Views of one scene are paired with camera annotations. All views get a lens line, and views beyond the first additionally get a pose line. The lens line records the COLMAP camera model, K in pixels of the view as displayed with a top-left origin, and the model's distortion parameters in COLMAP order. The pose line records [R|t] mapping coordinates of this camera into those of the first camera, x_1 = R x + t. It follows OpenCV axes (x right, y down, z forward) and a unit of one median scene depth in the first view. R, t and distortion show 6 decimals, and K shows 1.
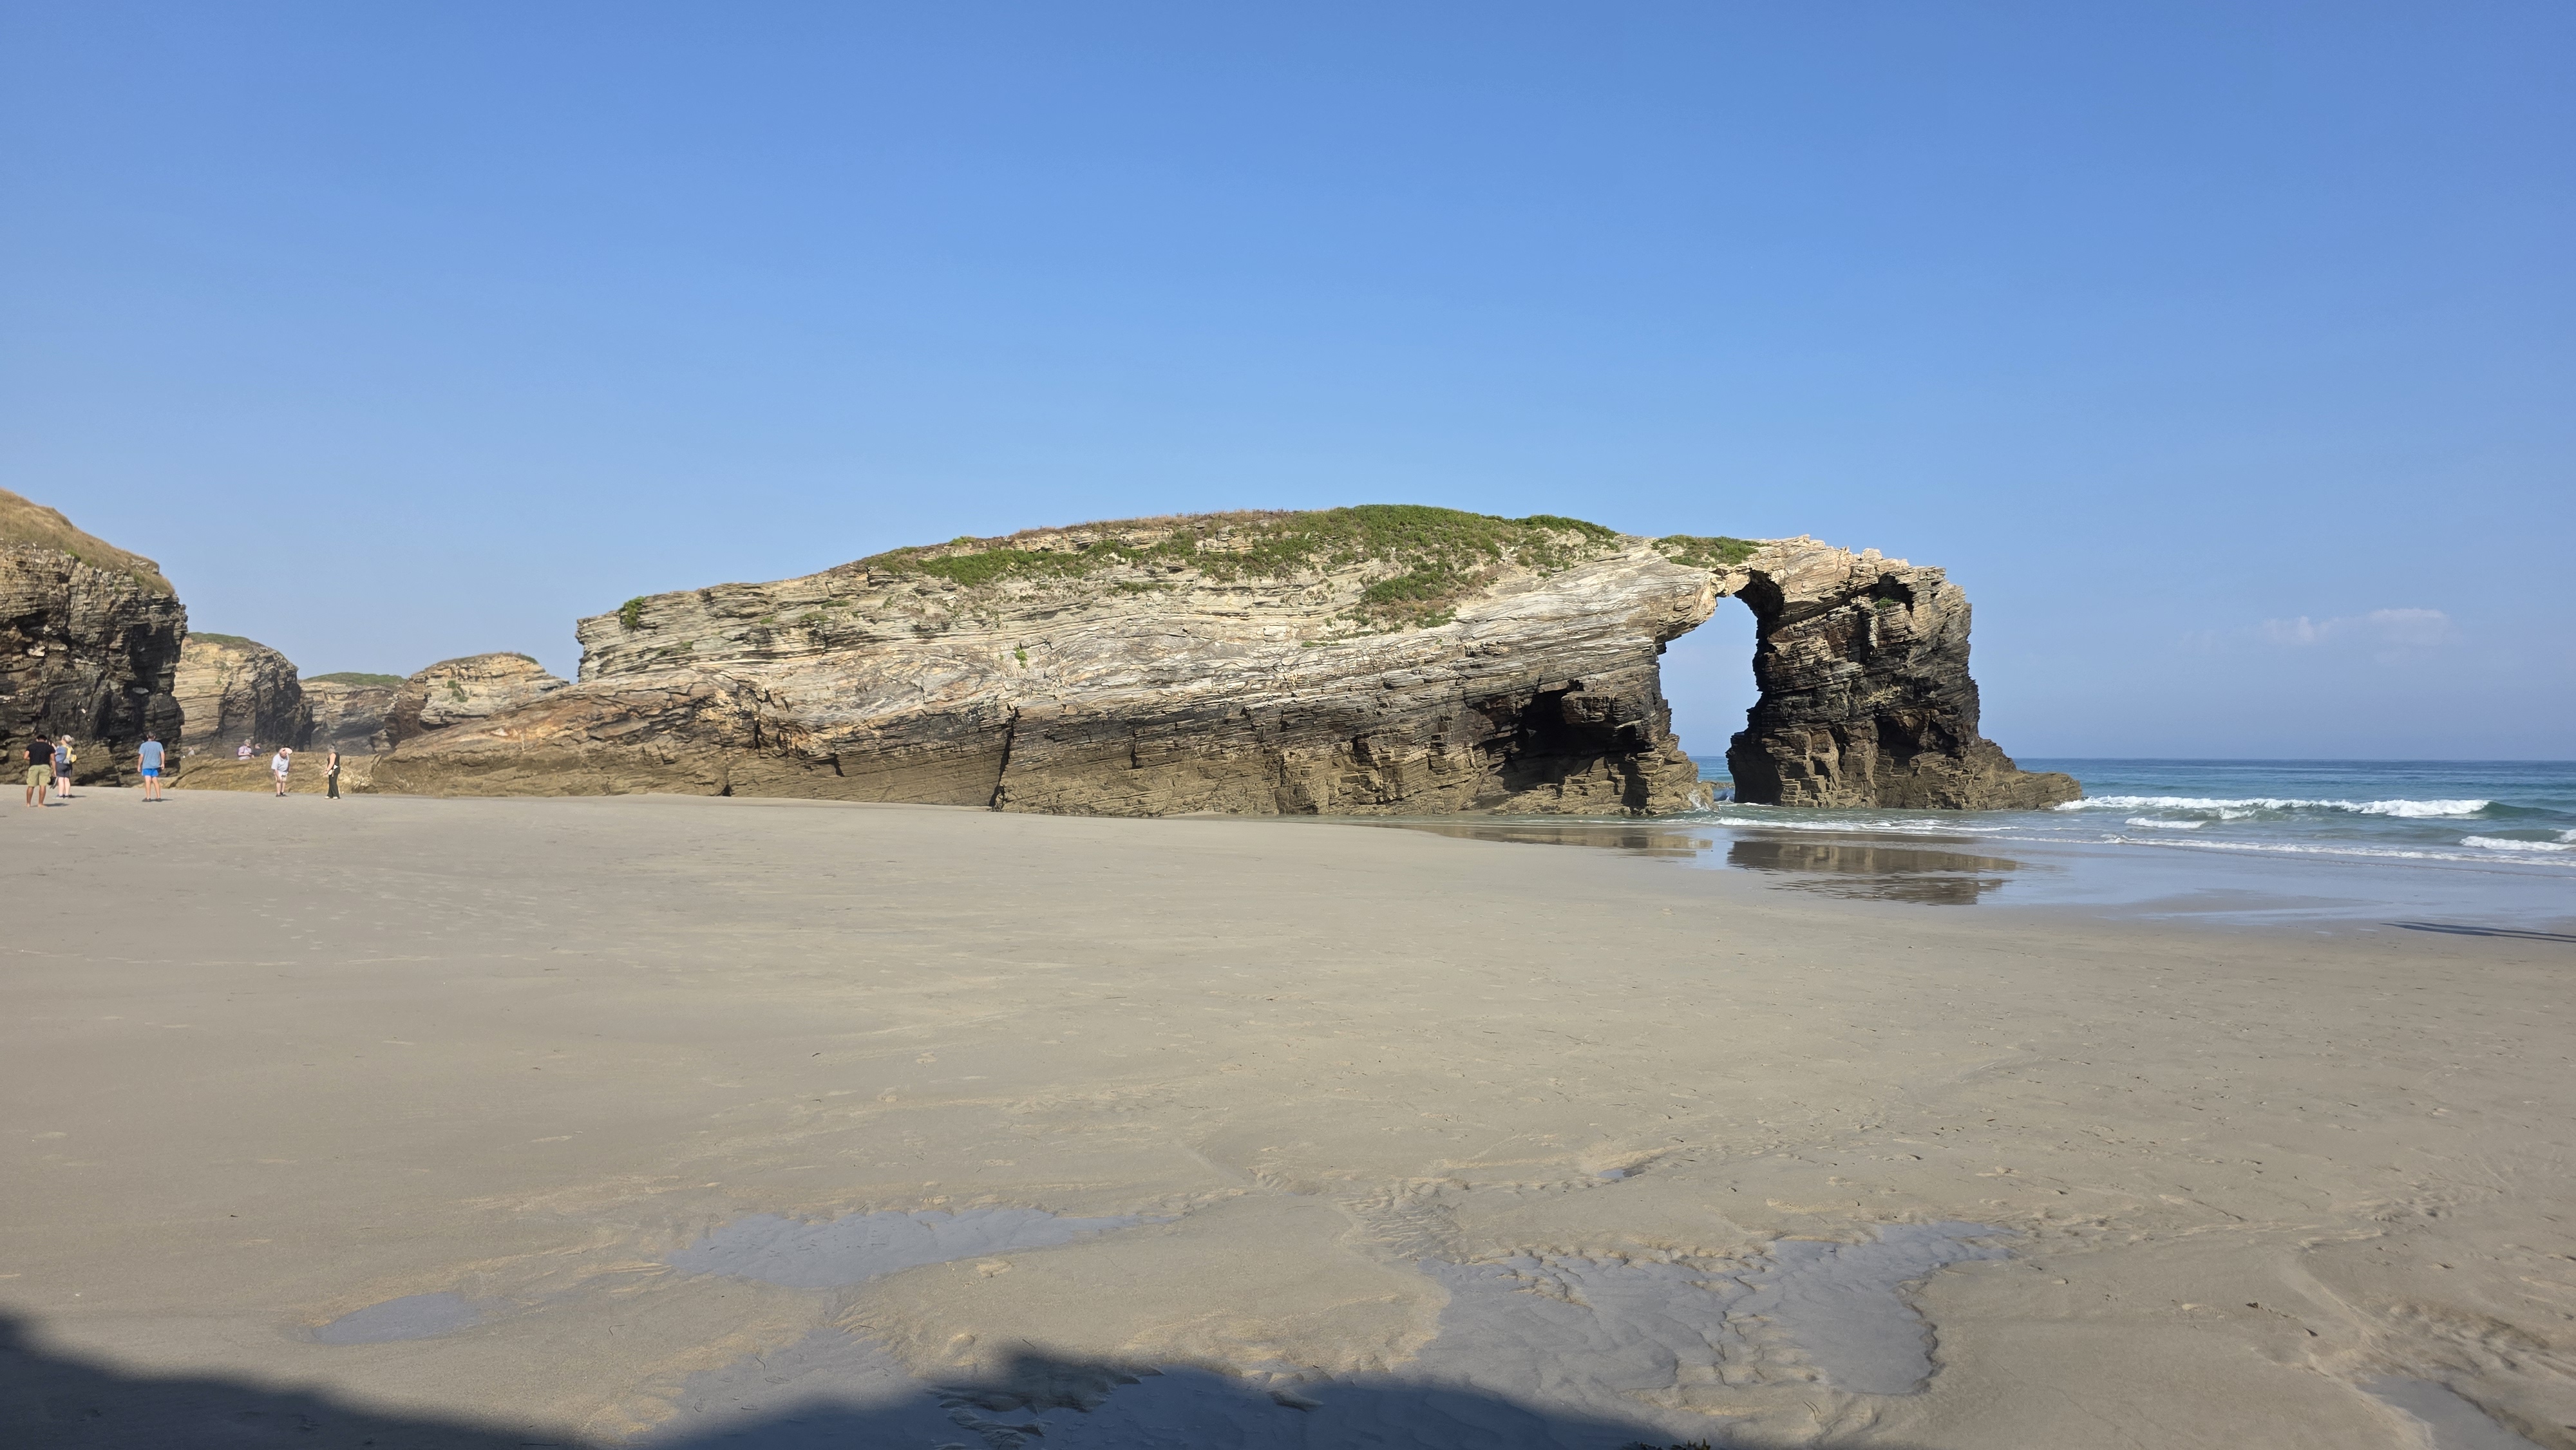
lens RADIAL K [[1731.5, 0, 1280.8], [0, 1731.5, 739.1], [0, 0, 1]] dist [0.071666, -0.002343]
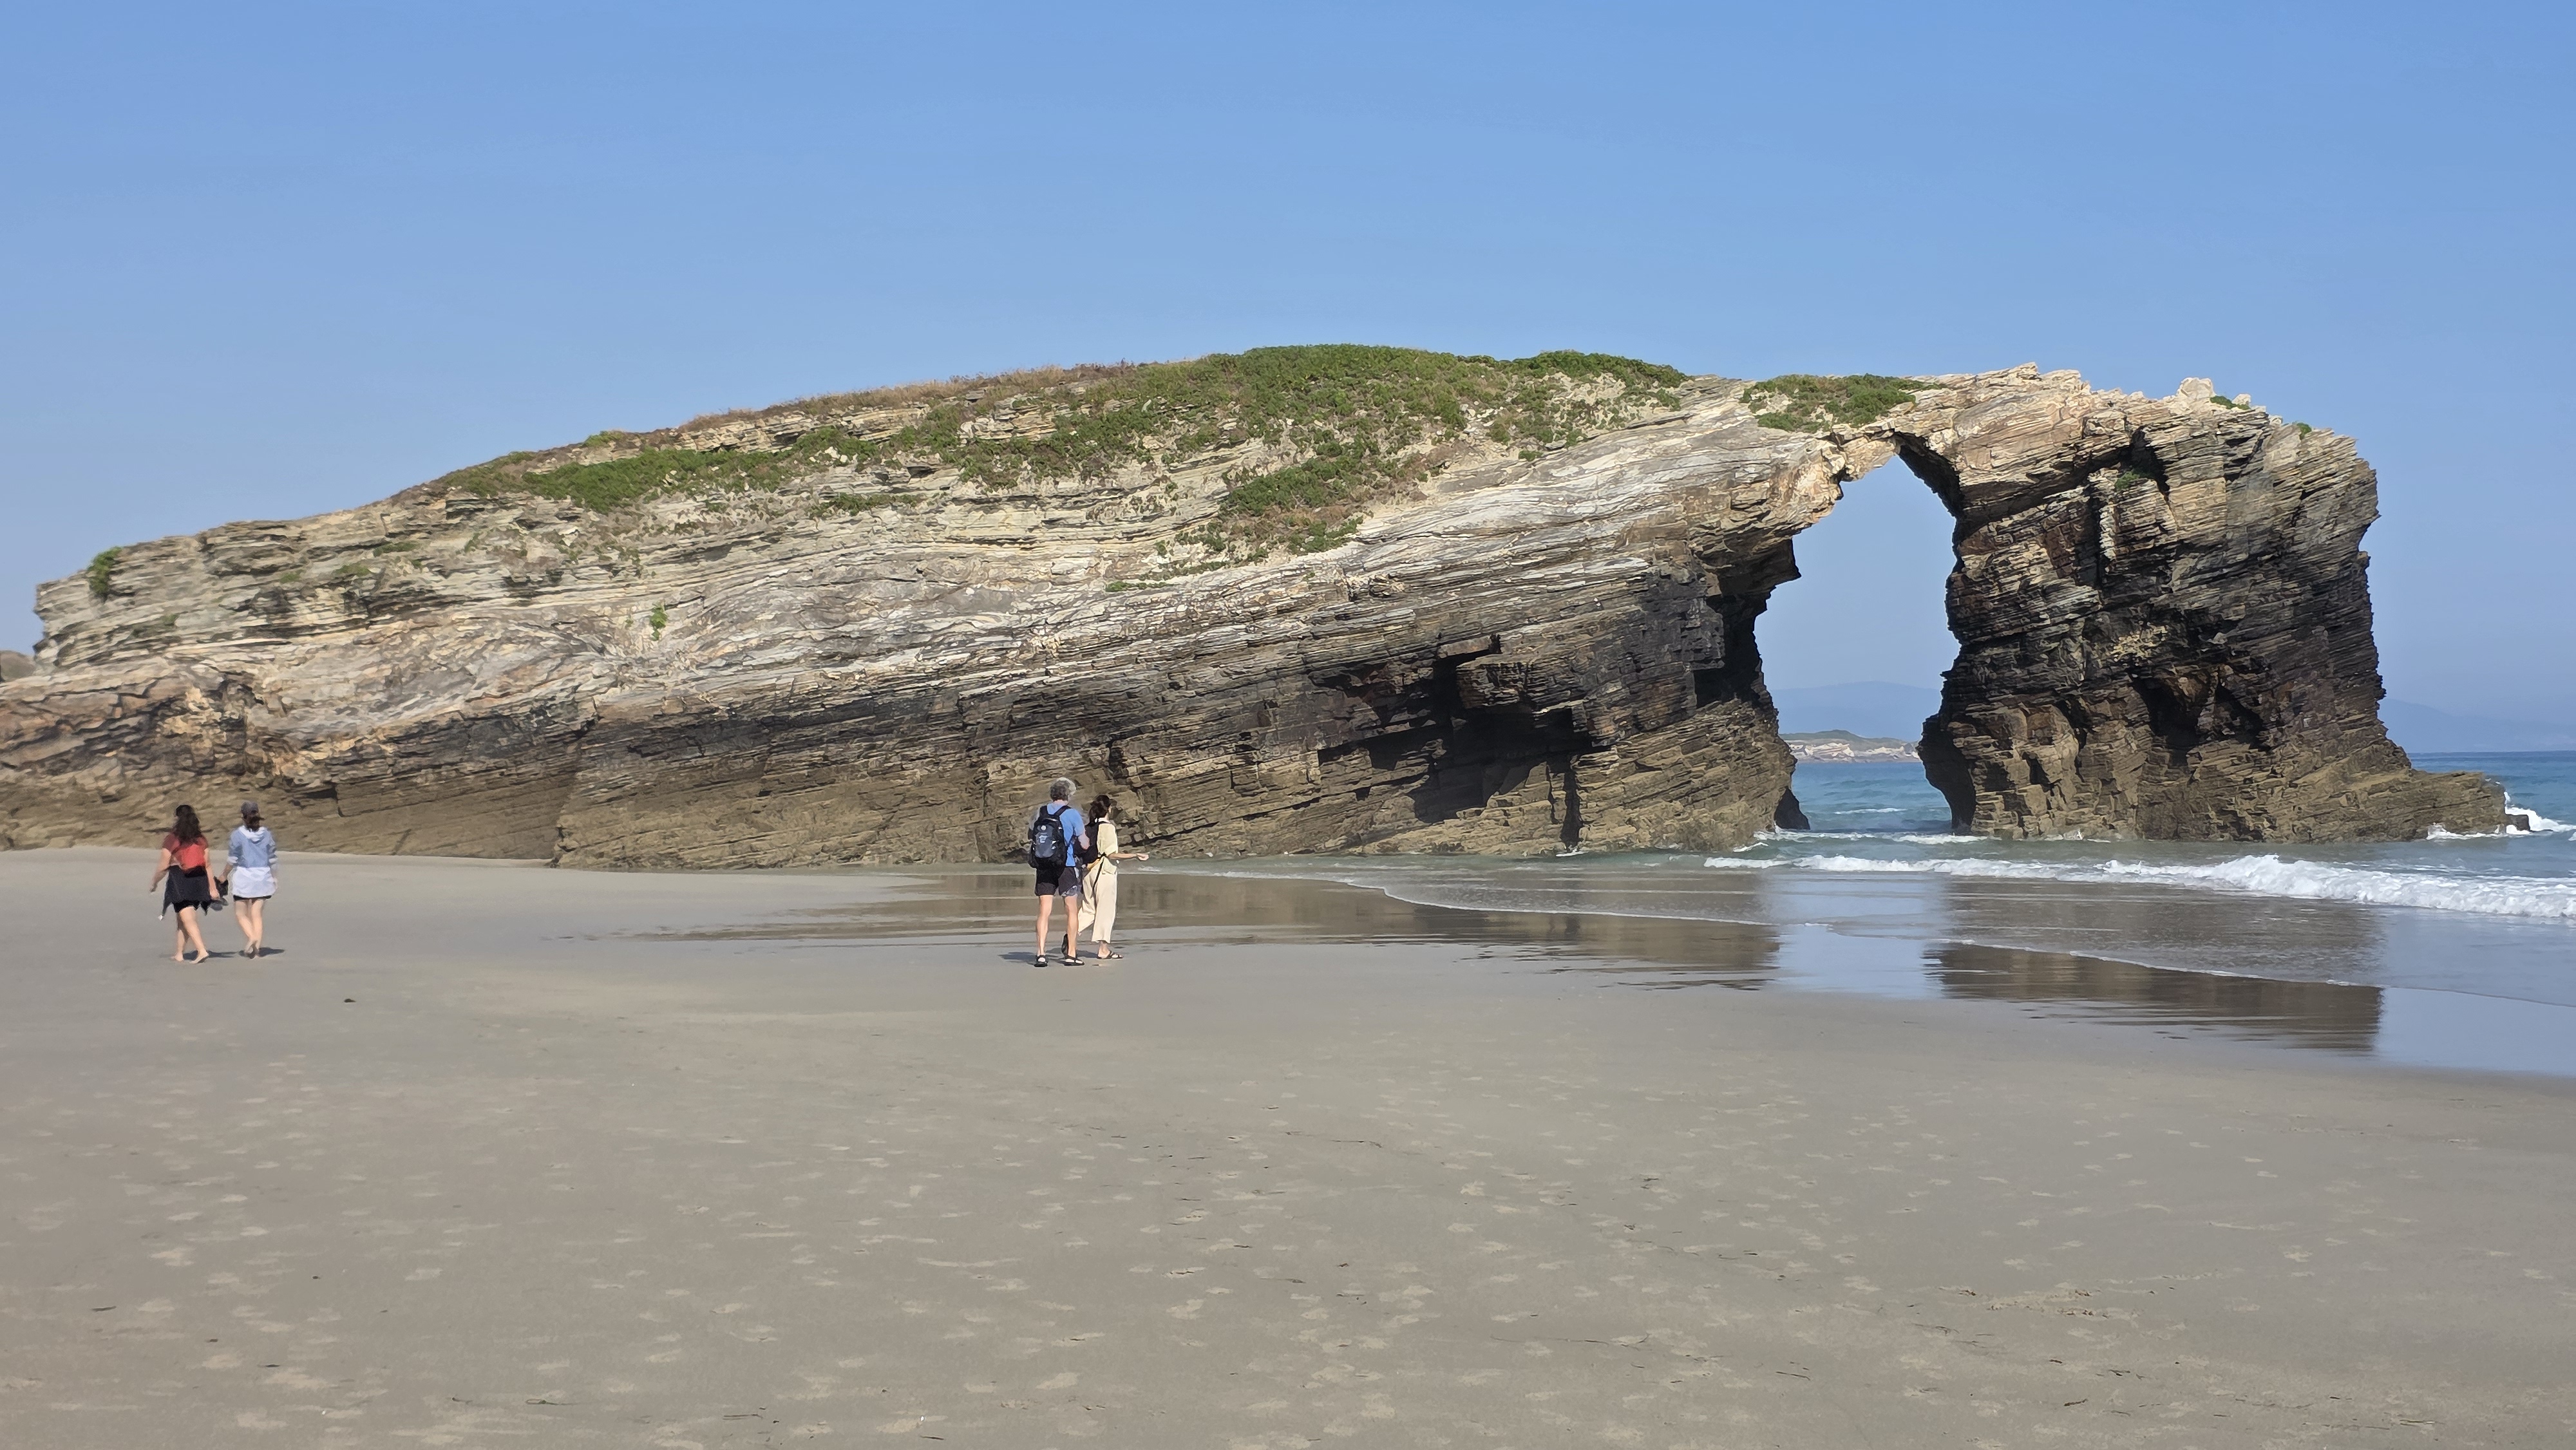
lens RADIAL K [[3454.9, 0, 1247.6], [0, 3454.9, 723.9], [0, 0, 1]] dist [0.091193, 0.000000]
pose [[0.976027, -0.022955, -0.216435, 0.315195], [0.022491, 0.999736, -0.004609, 0.000314], [0.216484, -0.000370, 0.976286, -0.175990]]
